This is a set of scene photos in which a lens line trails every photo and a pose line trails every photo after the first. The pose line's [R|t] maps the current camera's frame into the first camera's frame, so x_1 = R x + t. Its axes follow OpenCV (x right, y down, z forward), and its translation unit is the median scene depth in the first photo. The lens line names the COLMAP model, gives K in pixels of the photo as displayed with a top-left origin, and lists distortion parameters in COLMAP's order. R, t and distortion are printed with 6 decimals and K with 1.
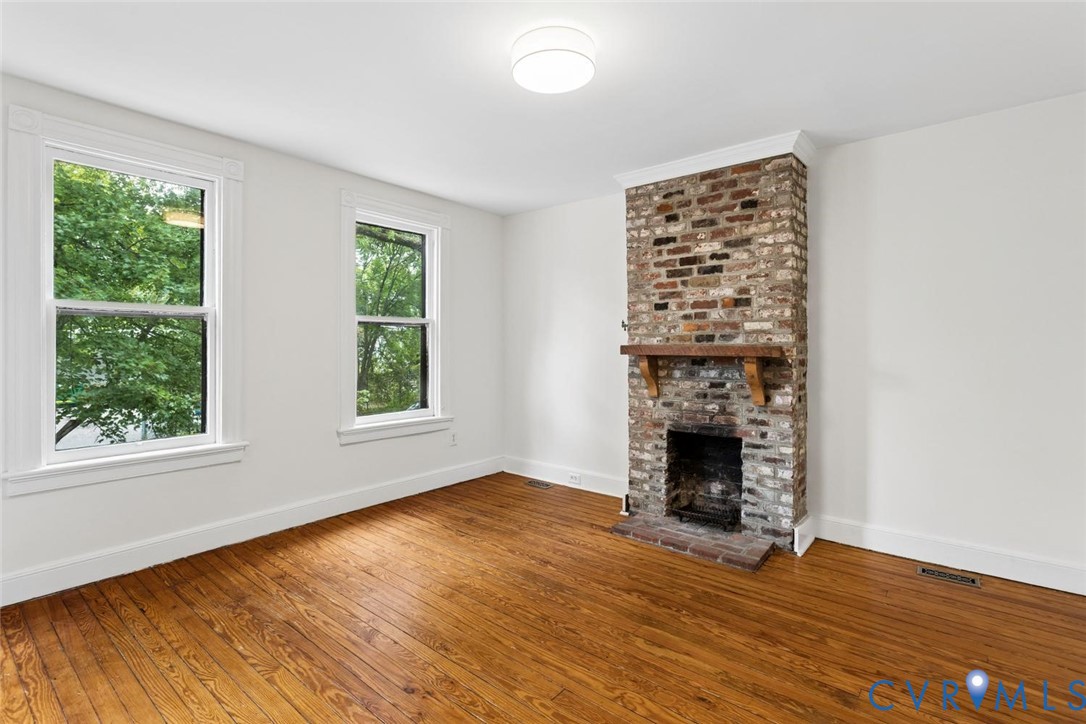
lens RADIAL K [[522.3, 0, 548.2], [0, 522.3, 337.1], [0, 0, 1]] dist [0.005638, 0.000581]
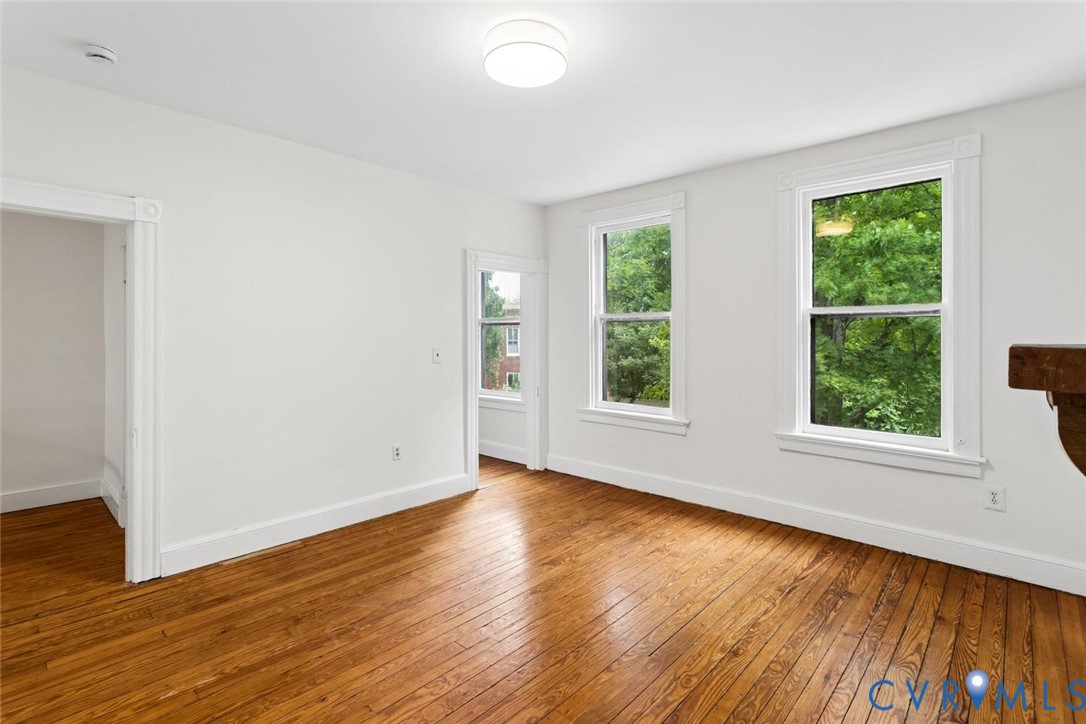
lens RADIAL K [[522.3, 0, 516.2], [0, 522.3, 337.7], [0, 0, 1]] dist [0.005638, 0.000581]
pose [[-0.099257, -0.008200, -0.995028, 0.789078], [0.007691, 0.999930, -0.009008, 0.018271], [0.995032, -0.008546, -0.099187, 0.857813]]
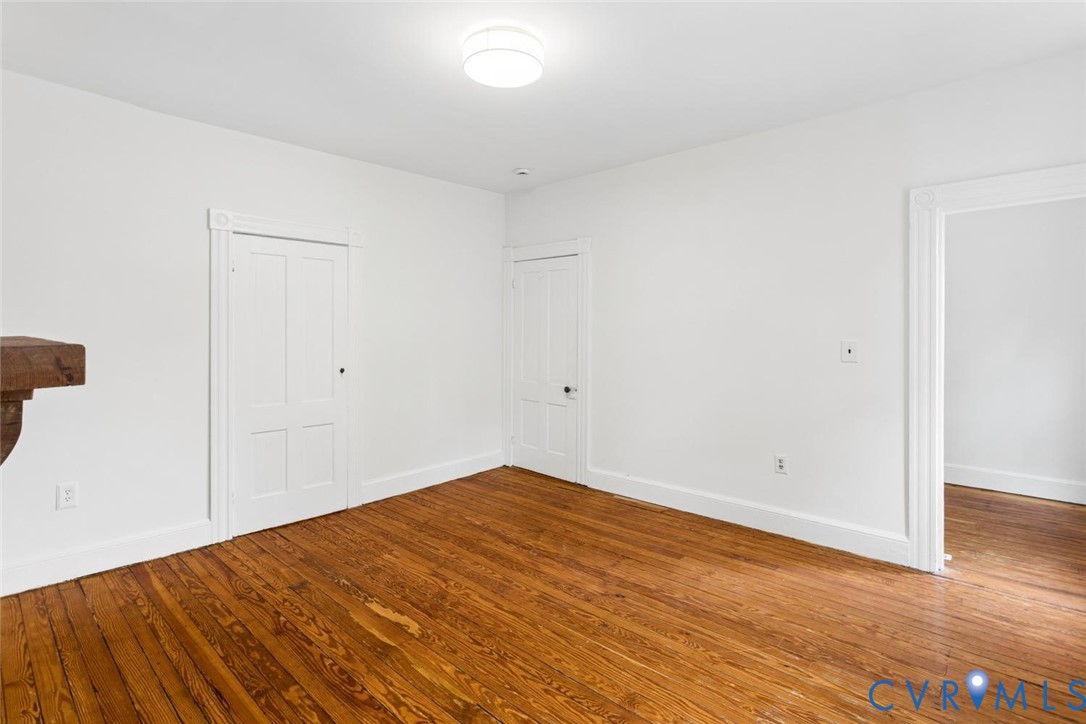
lens RADIAL K [[522.3, 0, 532.1], [0, 522.3, 334.8], [0, 0, 1]] dist [0.005638, 0.000581]
pose [[-0.996976, -0.000639, 0.077711, -0.103472], [-0.000330, 0.999992, 0.003996, 0.015213], [-0.077713, 0.003958, -0.996968, 1.604930]]
